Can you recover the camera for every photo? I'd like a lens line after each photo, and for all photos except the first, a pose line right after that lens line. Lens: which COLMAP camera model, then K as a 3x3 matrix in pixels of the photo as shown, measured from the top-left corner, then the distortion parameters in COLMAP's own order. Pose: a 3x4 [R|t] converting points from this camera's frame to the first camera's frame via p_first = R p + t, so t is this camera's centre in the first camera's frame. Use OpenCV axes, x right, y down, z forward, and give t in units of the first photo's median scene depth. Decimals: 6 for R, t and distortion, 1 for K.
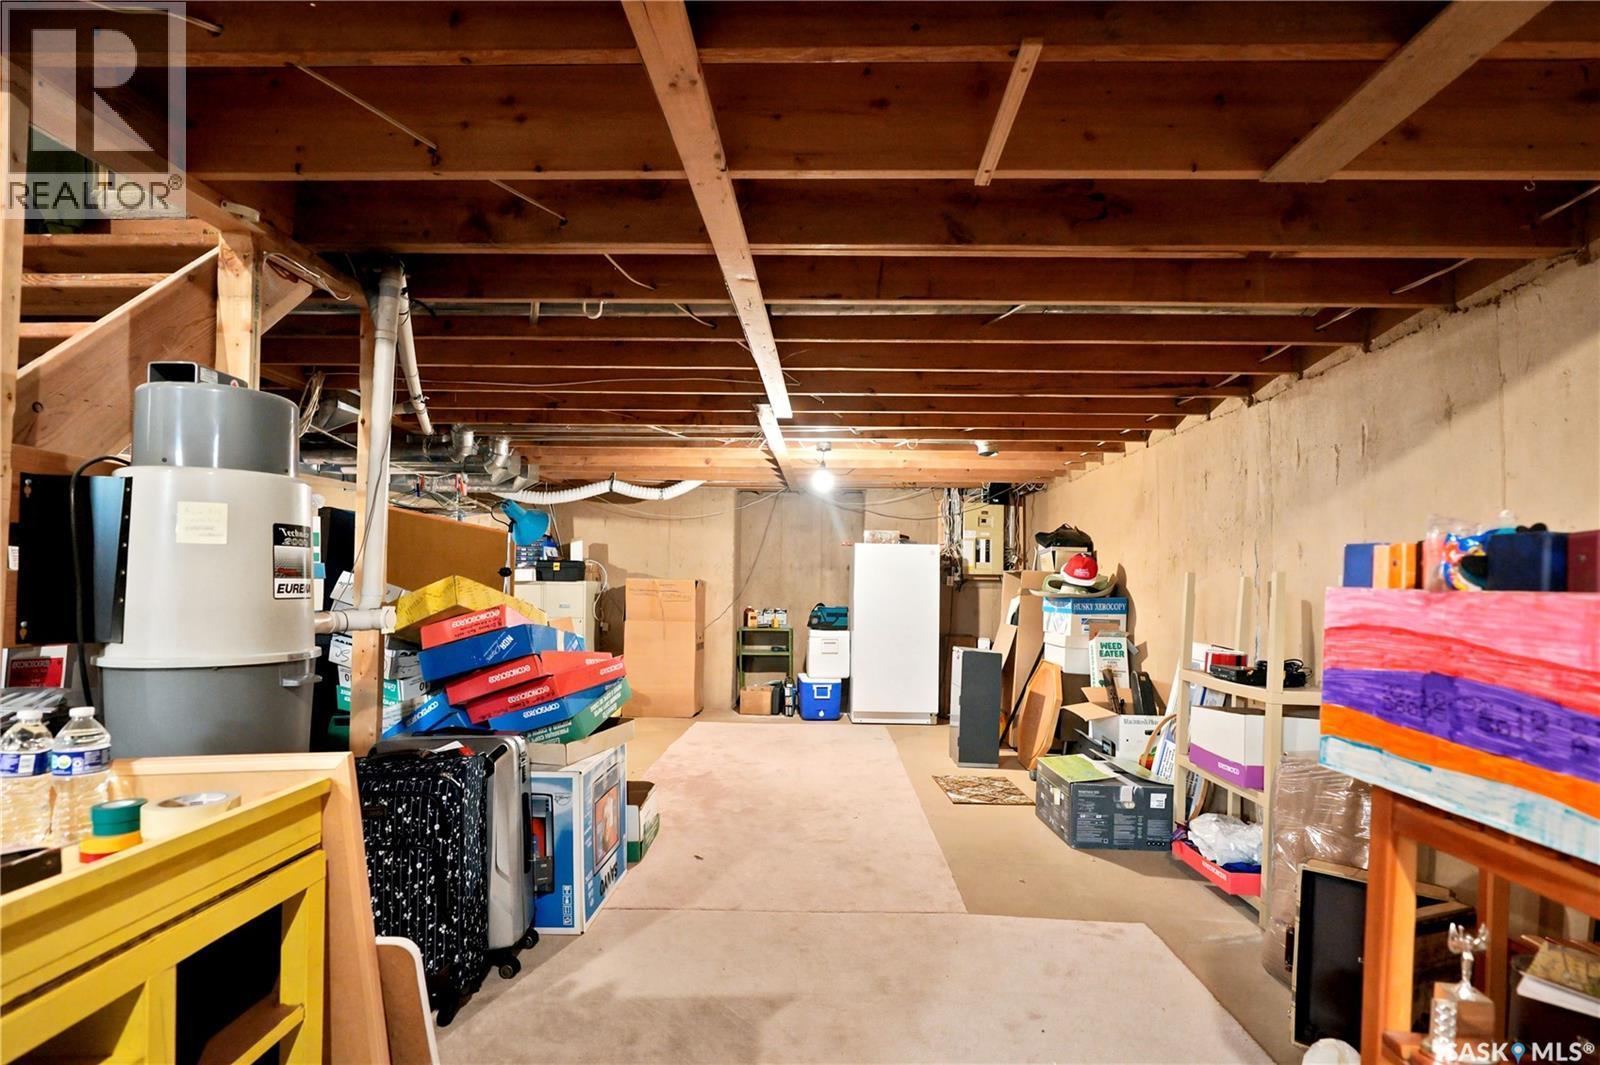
lens RADIAL K [[836.5, 0, 802.8], [0, 836.5, 596.4], [0, 0, 1]] dist [0.000557, 0.000059]
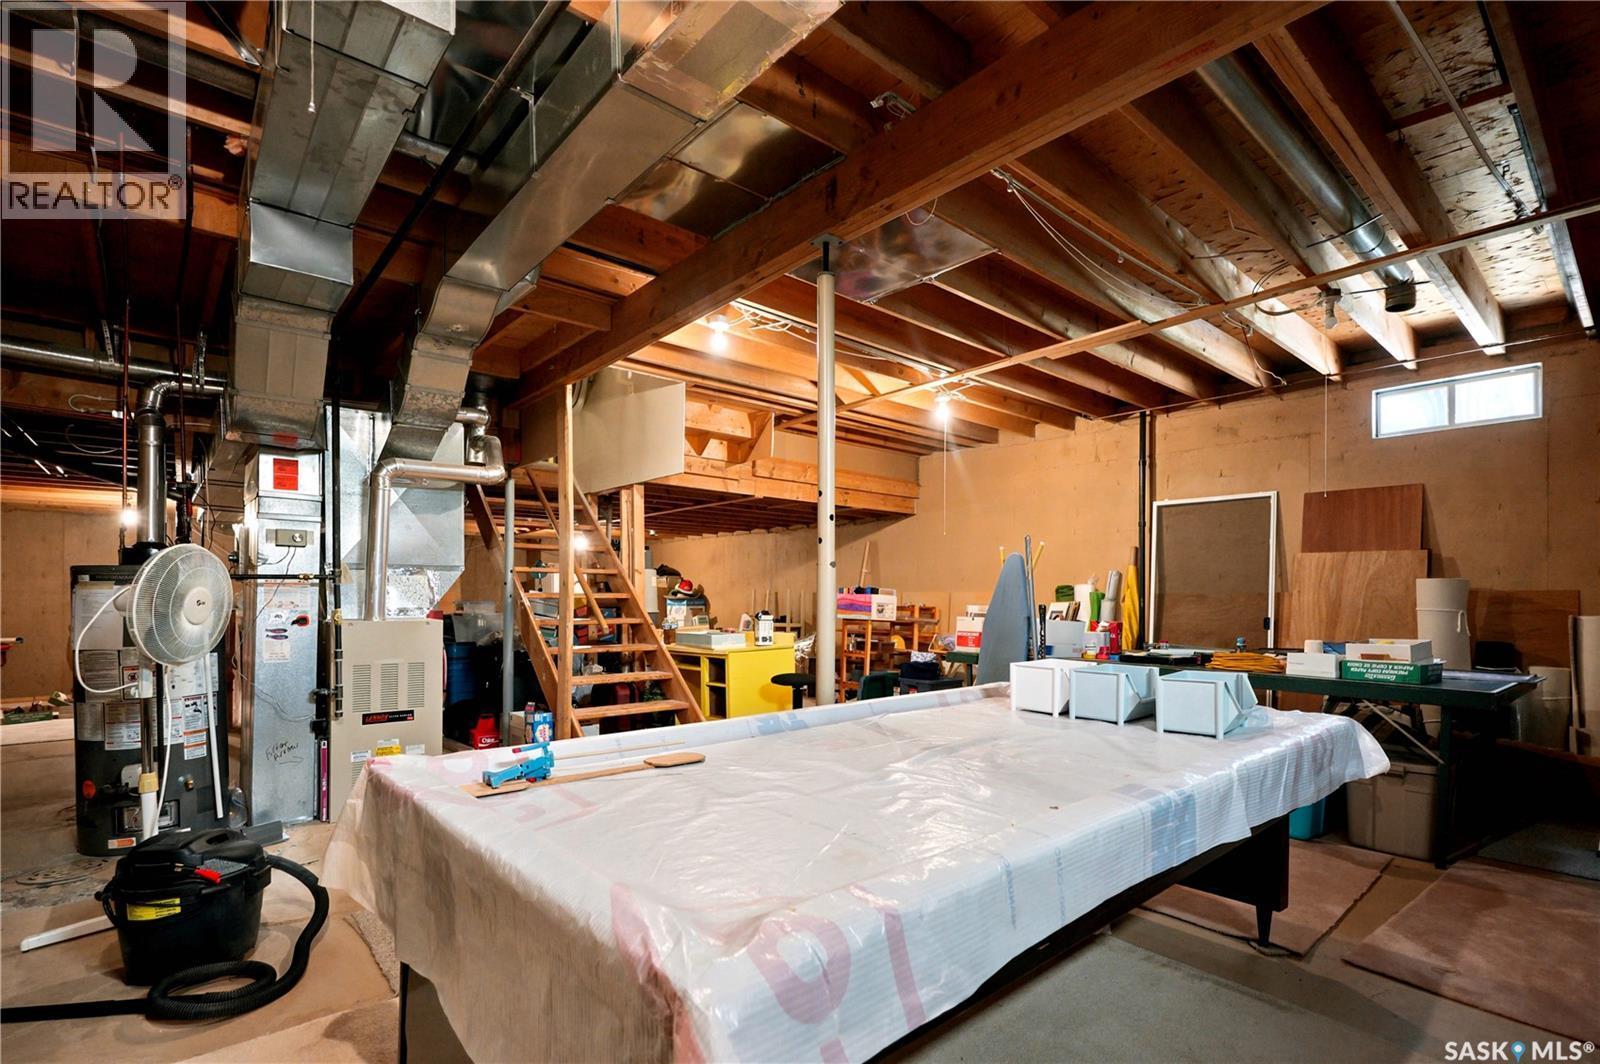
lens RADIAL K [[754.2, 0, 795.2], [0, 754.2, 581.7], [0, 0, 1]] dist [0.000925, 0.000643]
pose [[0.744737, -0.002370, 0.667354, -1.494565], [0.021106, 0.999577, -0.020003, 0.003577], [-0.667024, 0.028983, 0.744472, -1.342429]]
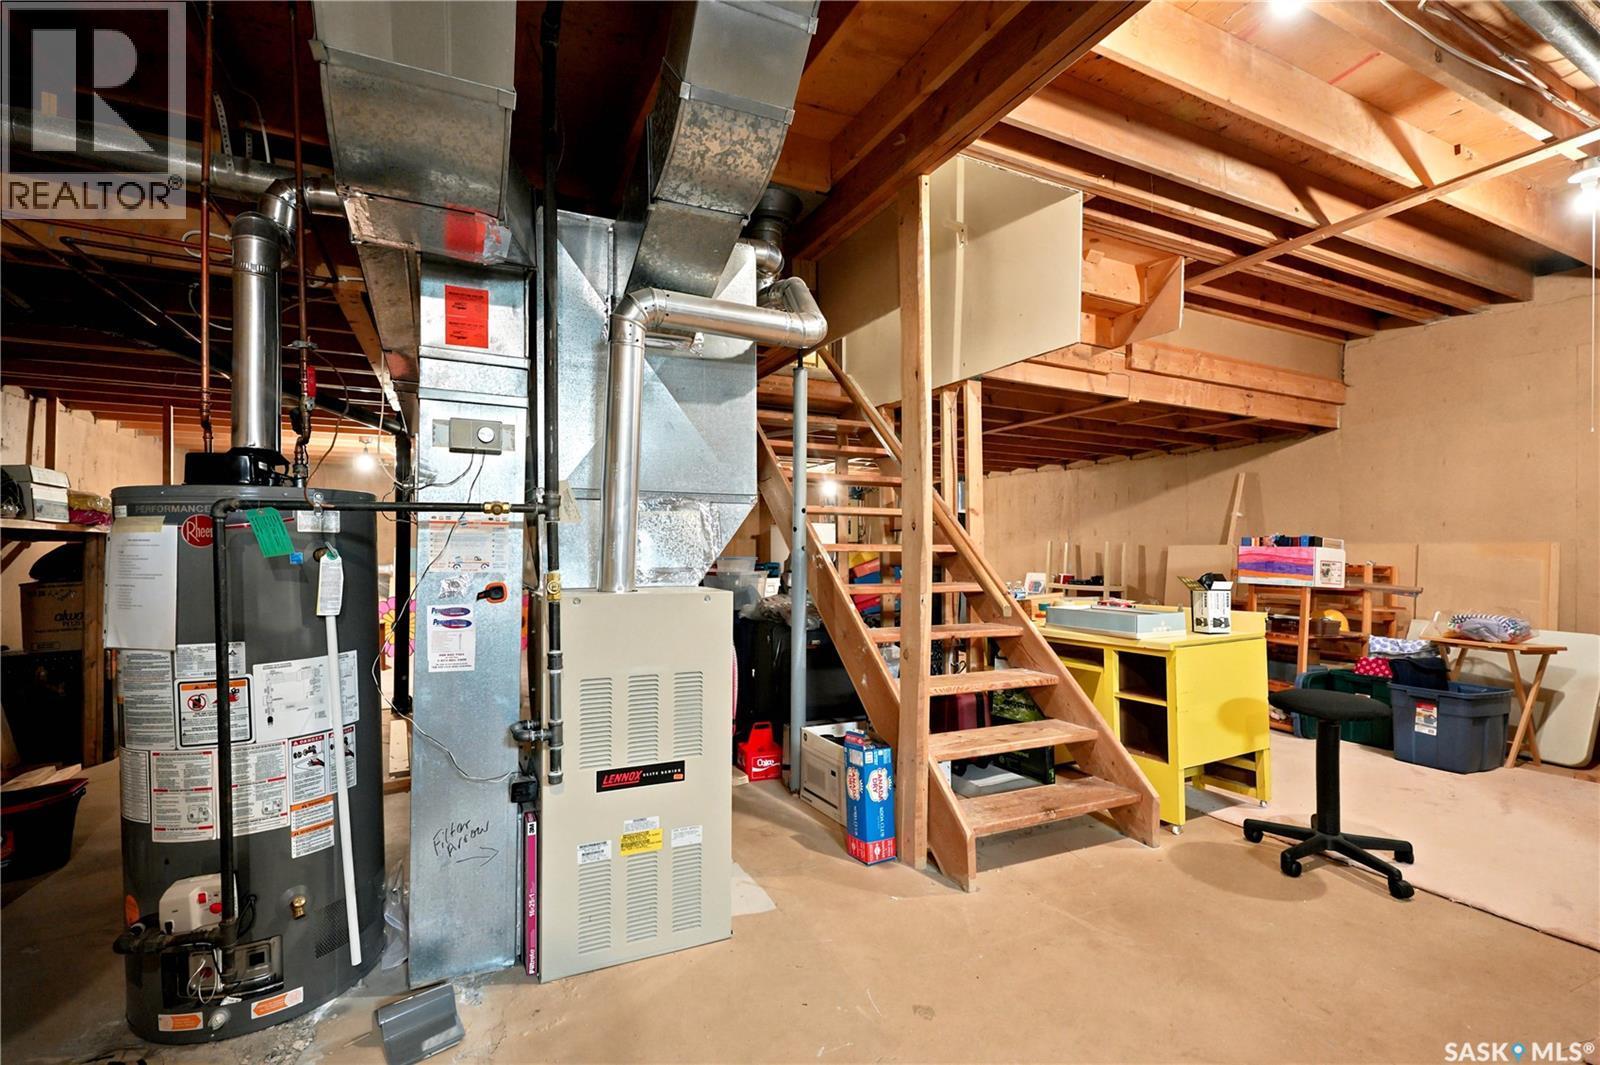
lens RADIAL K [[730.2, 0, 800.0], [0, 730.2, 532.5], [0, 0, 1]] dist [0.001441, 0.000060]
pose [[0.886963, -0.002229, 0.461836, -1.332107], [0.019419, 0.999284, -0.032473, -0.000533], [-0.461433, 0.037771, 0.886371, -0.582642]]
